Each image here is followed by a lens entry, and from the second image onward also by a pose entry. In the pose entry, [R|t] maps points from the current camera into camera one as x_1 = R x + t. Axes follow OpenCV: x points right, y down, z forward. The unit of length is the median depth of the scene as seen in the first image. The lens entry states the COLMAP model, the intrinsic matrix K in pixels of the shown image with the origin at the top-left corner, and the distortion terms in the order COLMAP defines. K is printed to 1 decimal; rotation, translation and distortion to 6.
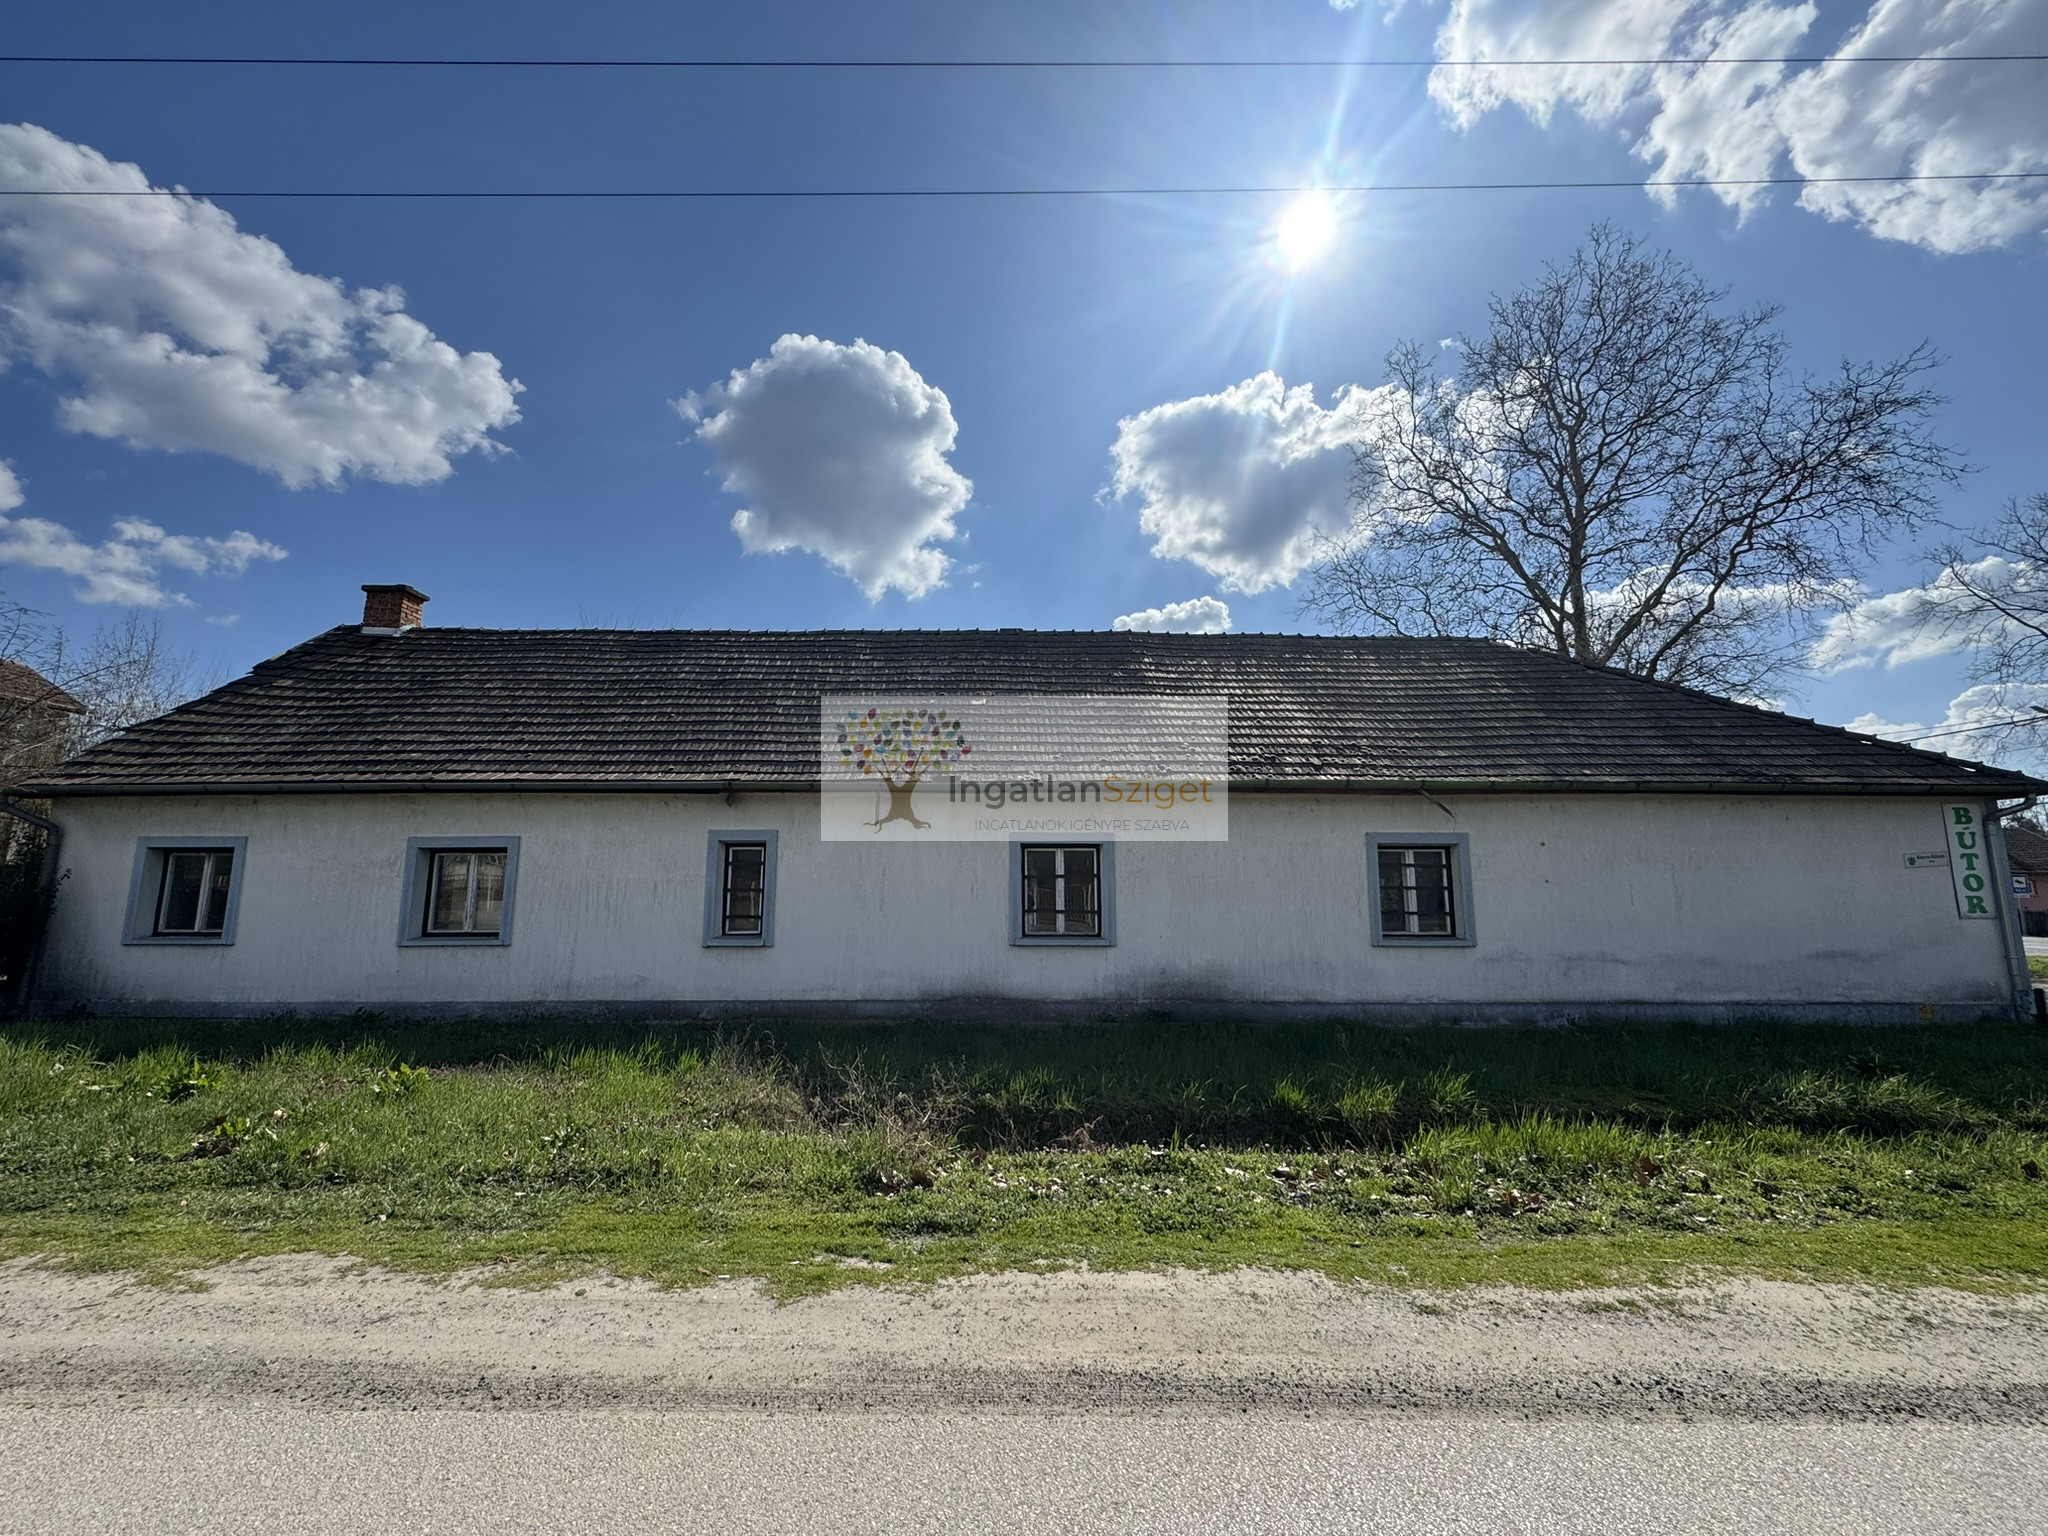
lens RADIAL K [[815.6, 0, 1022.3], [0, 815.6, 765.6], [0, 0, 1]] dist [-0.003545, 0.000664]
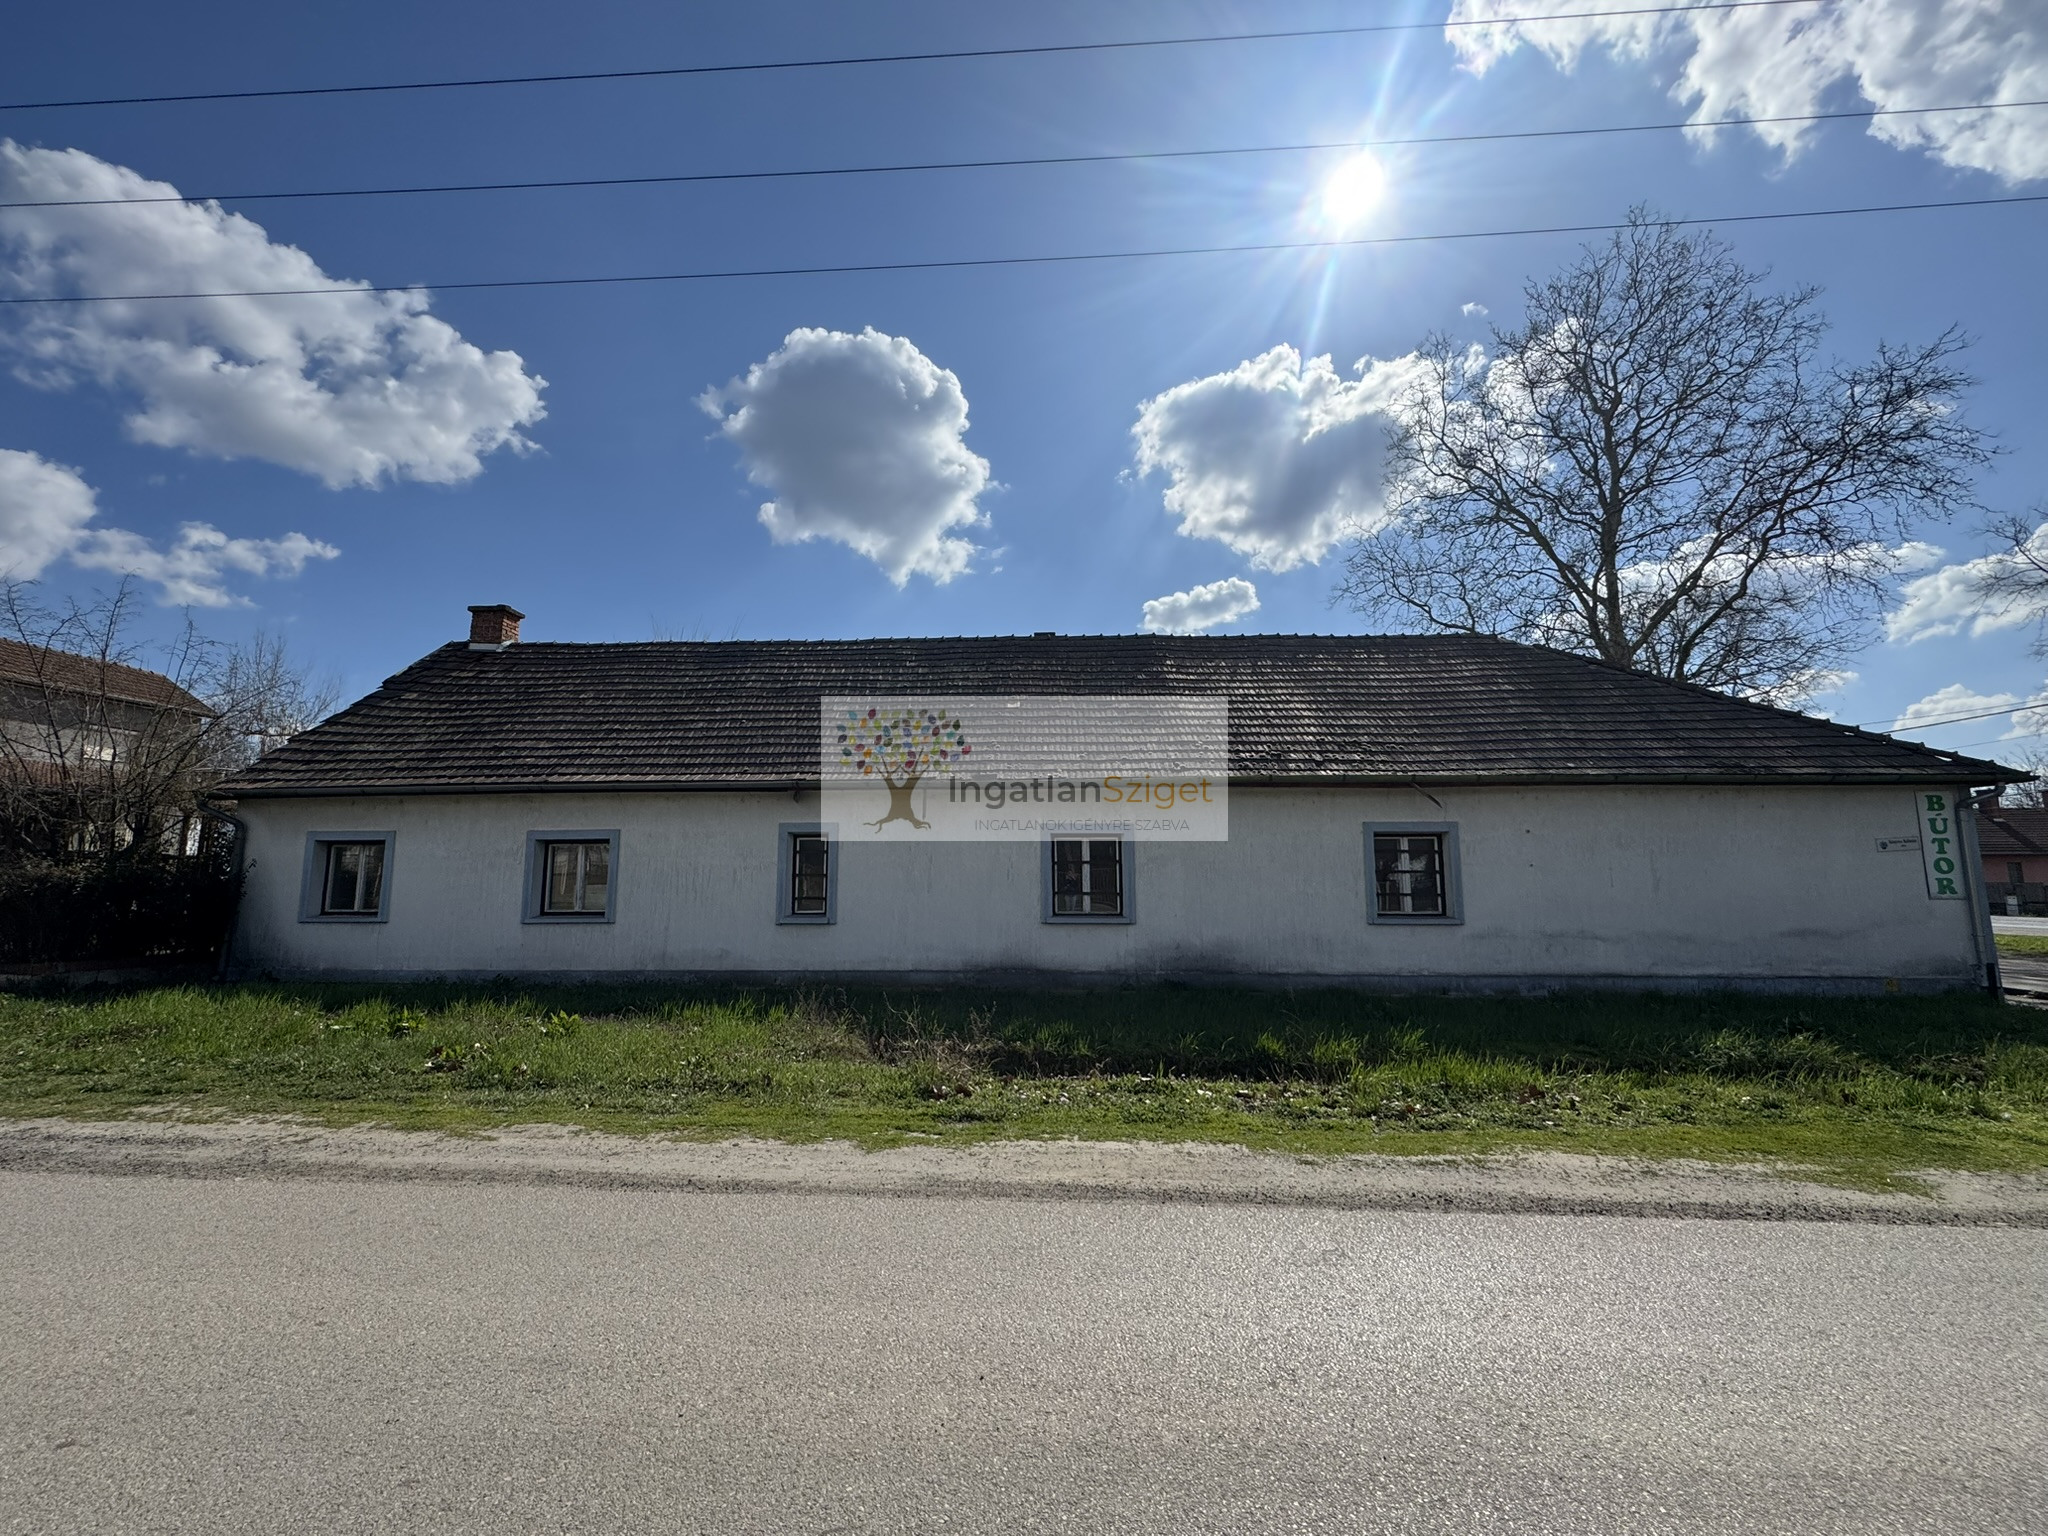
lens RADIAL K [[815.6, 0, 1022.3], [0, 815.6, 765.6], [0, 0, 1]] dist [-0.003545, 0.000664]
pose [[0.998539, -0.009385, -0.053215, 0.019259], [0.010432, 0.999757, 0.019427, -0.020233], [0.053020, -0.019953, 0.998394, -0.124817]]
